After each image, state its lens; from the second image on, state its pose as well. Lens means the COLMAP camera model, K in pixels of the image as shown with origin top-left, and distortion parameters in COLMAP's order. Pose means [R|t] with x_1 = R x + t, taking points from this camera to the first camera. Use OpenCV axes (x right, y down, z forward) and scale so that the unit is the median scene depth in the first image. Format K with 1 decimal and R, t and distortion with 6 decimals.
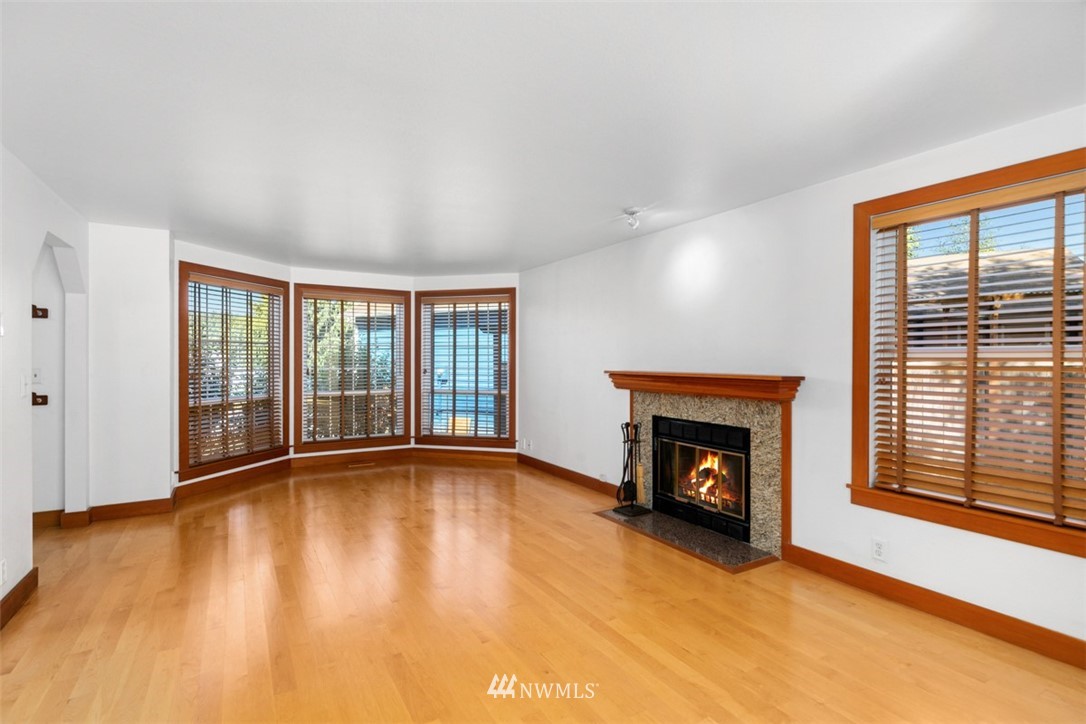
lens RADIAL K [[526.7, 0, 542.4], [0, 526.7, 361.9], [0, 0, 1]] dist [0.015322, -0.001596]
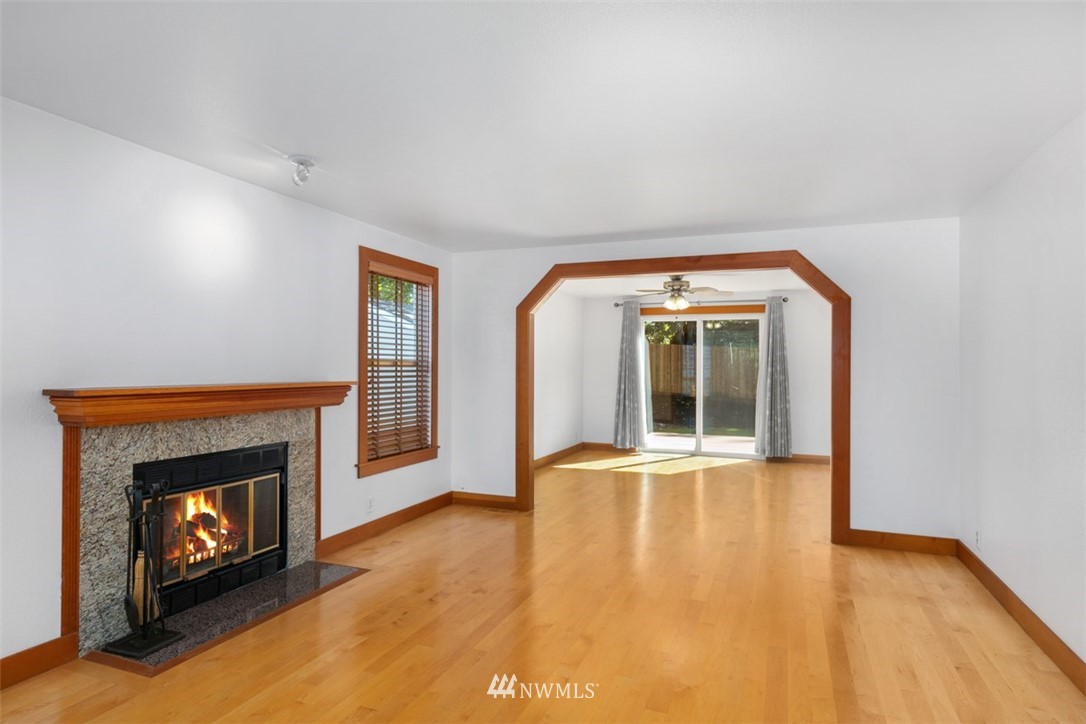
lens RADIAL K [[577.9, 0, 545.5], [0, 577.9, 363.7], [0, 0, 1]] dist [0.006765, -0.001817]
pose [[-0.606170, -0.001041, 0.795334, -0.553424], [-0.002706, 0.999996, -0.000753, -0.007486], [-0.795330, -0.002609, -0.606171, 1.027270]]
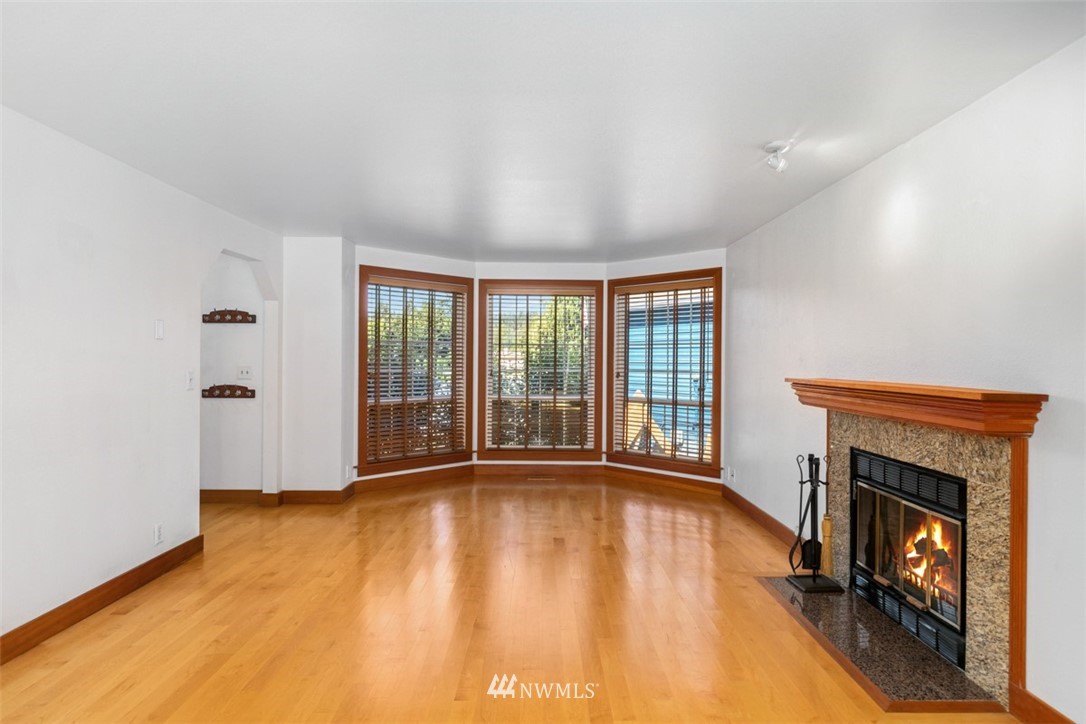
lens RADIAL K [[635.2, 0, 548.3], [0, 635.2, 364.7], [0, 0, 1]] dist [0.021739, -0.005893]
pose [[0.863761, 0.008865, -0.503824, 0.285323], [-0.008373, 0.999960, 0.003240, -0.001451], [0.503833, 0.001420, 0.863800, 0.111162]]
